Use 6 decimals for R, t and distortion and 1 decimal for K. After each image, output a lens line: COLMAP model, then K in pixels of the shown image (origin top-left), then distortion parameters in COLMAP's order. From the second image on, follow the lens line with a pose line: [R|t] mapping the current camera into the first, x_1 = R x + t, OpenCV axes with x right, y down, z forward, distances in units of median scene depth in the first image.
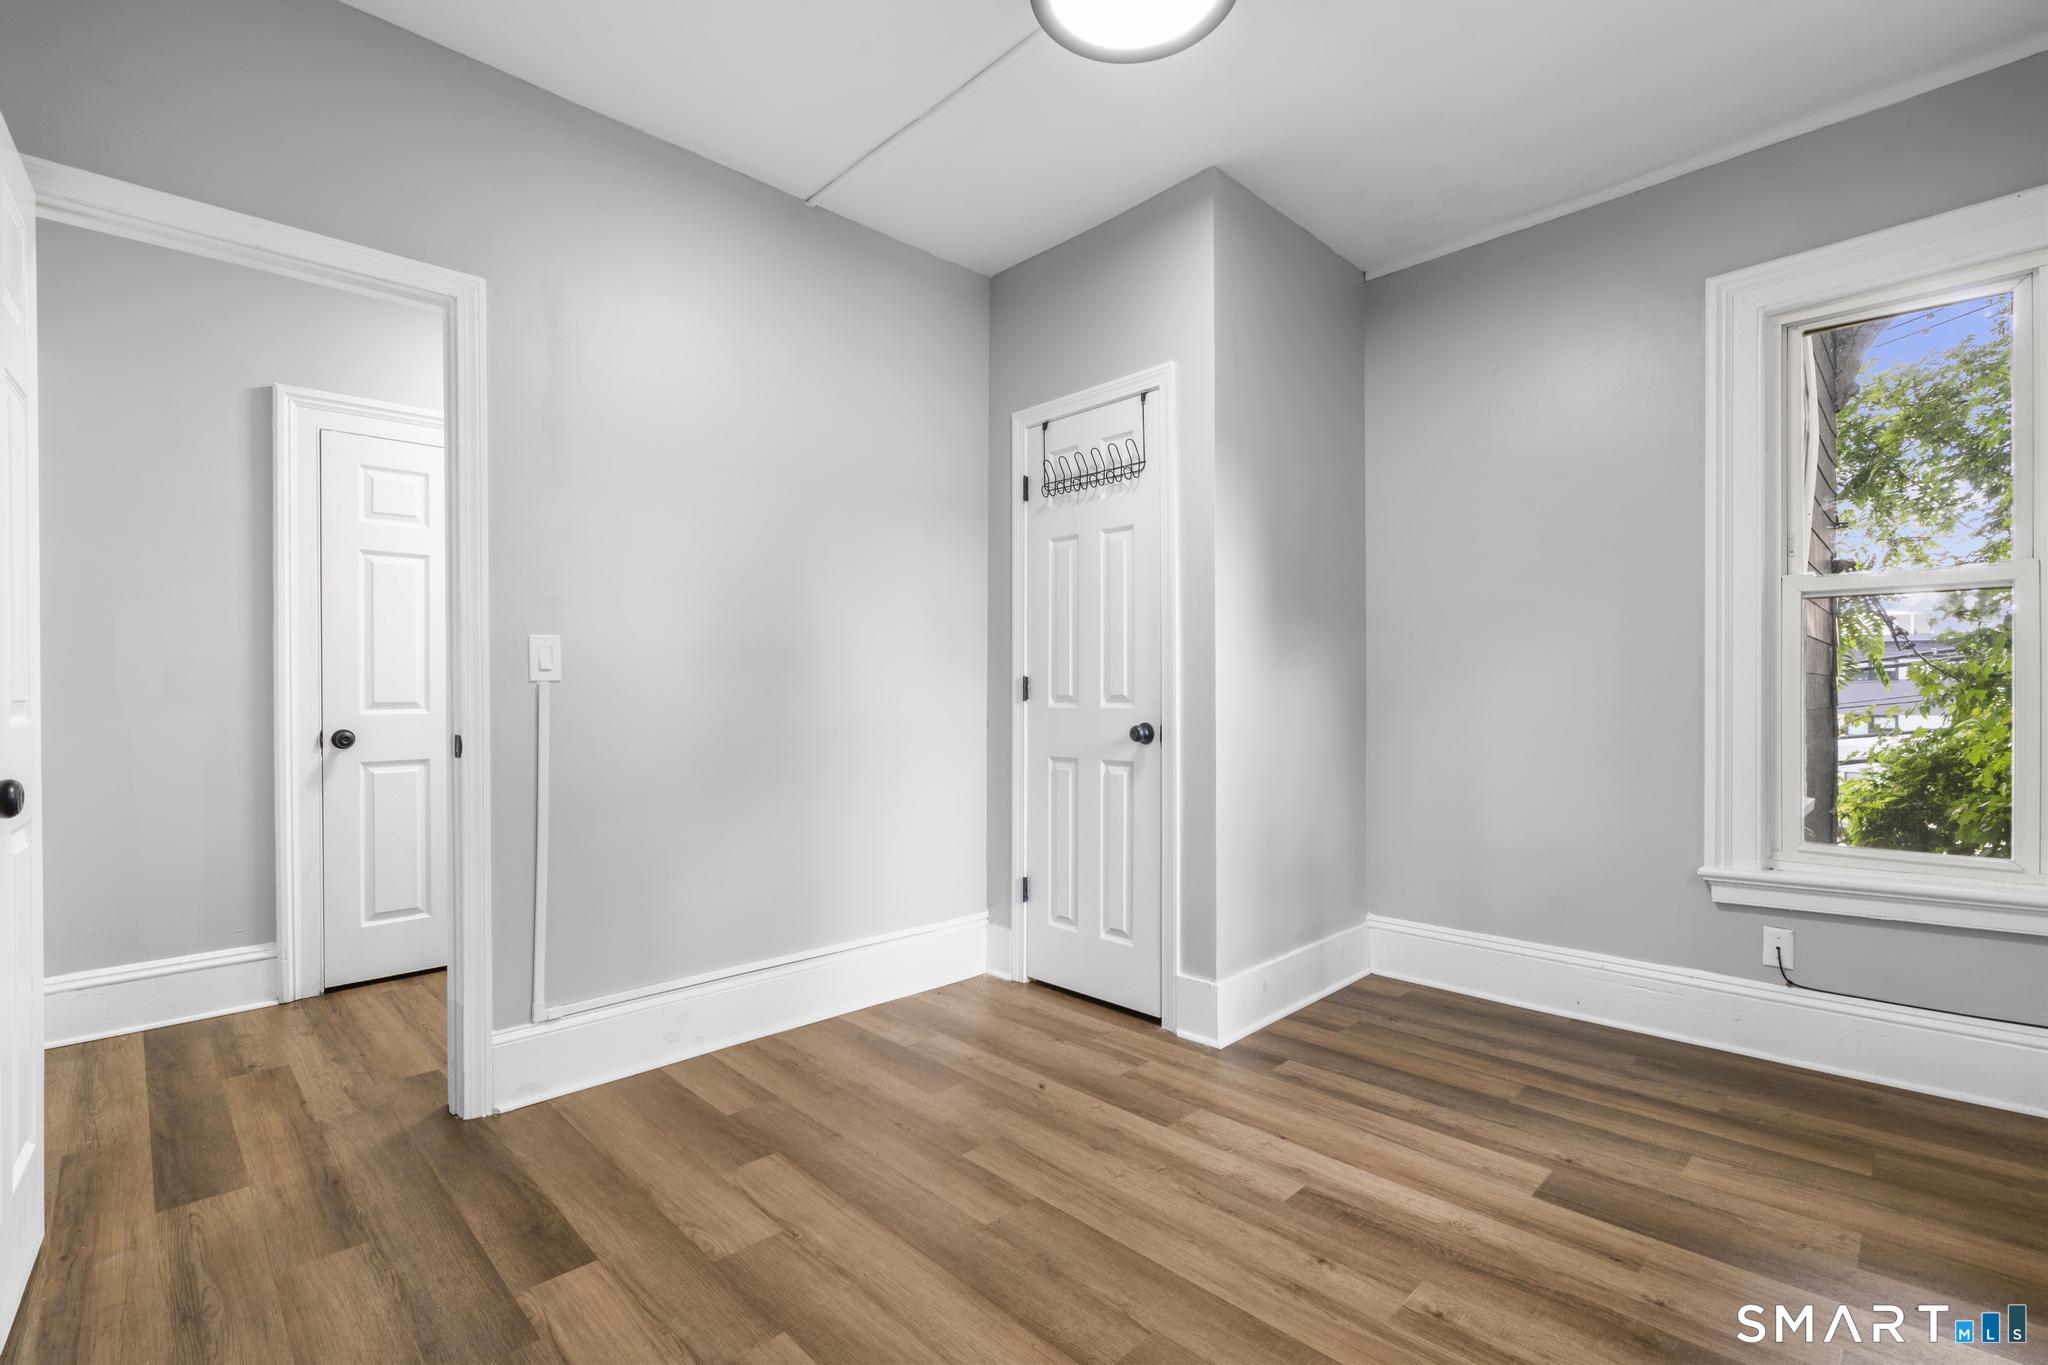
lens RADIAL K [[910.4, 0, 1027.7], [0, 910.4, 692.1], [0, 0, 1]] dist [0.000060, 0.000034]
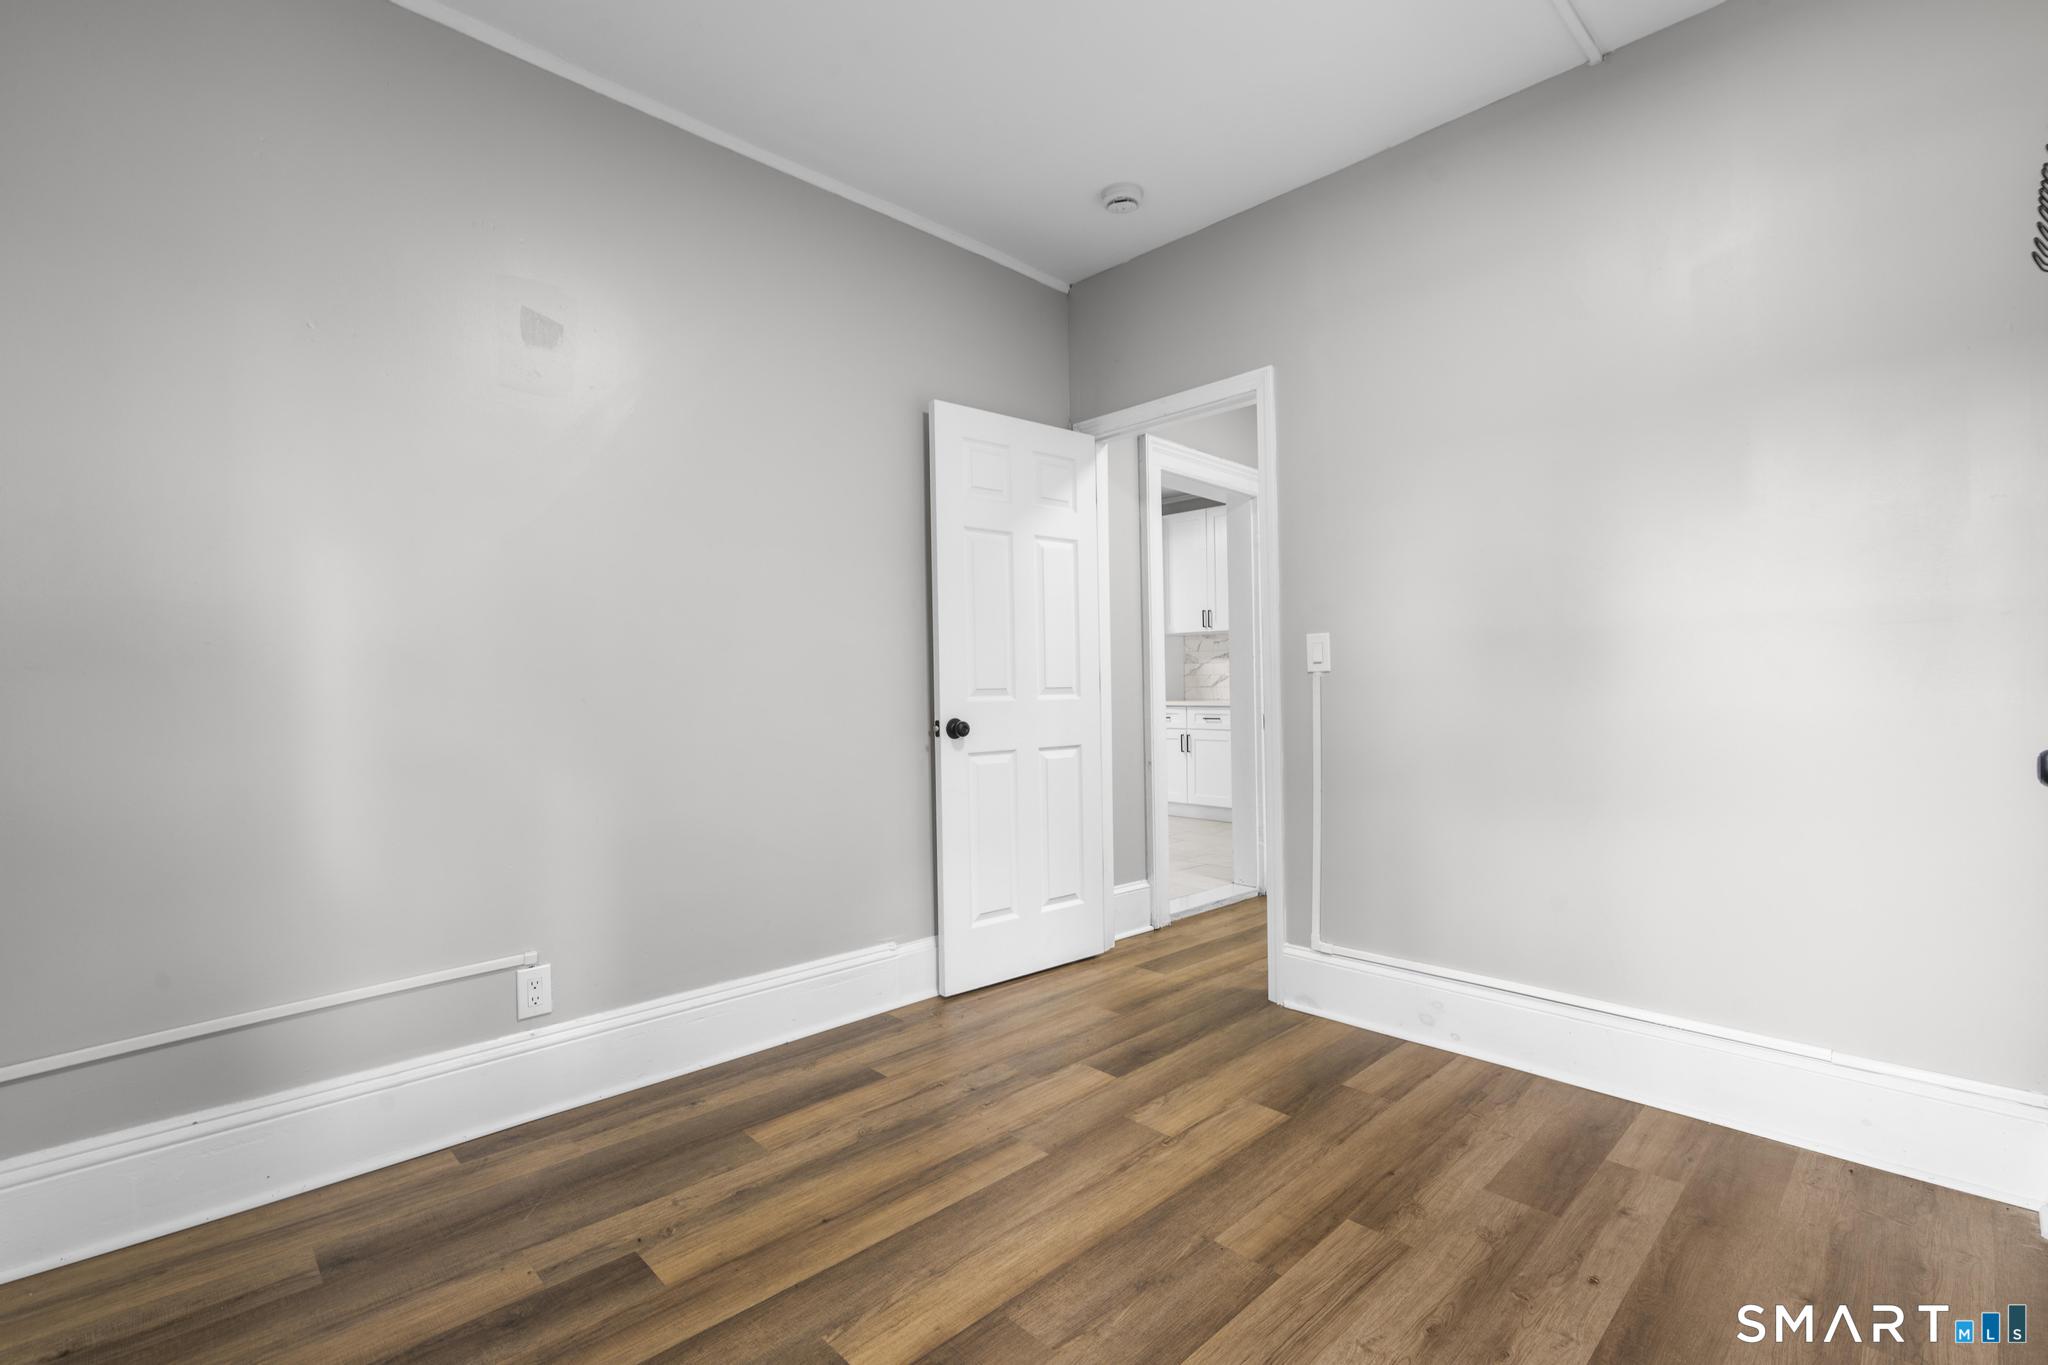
lens RADIAL K [[915.8, 0, 1020.1], [0, 915.8, 685.0], [0, 0, 1]] dist [-0.012330, 0.005450]
pose [[-0.015493, -0.000676, -0.999880, 0.902896], [0.014511, 0.999894, -0.000901, 0.001868], [0.999775, -0.014524, -0.015482, 0.812862]]
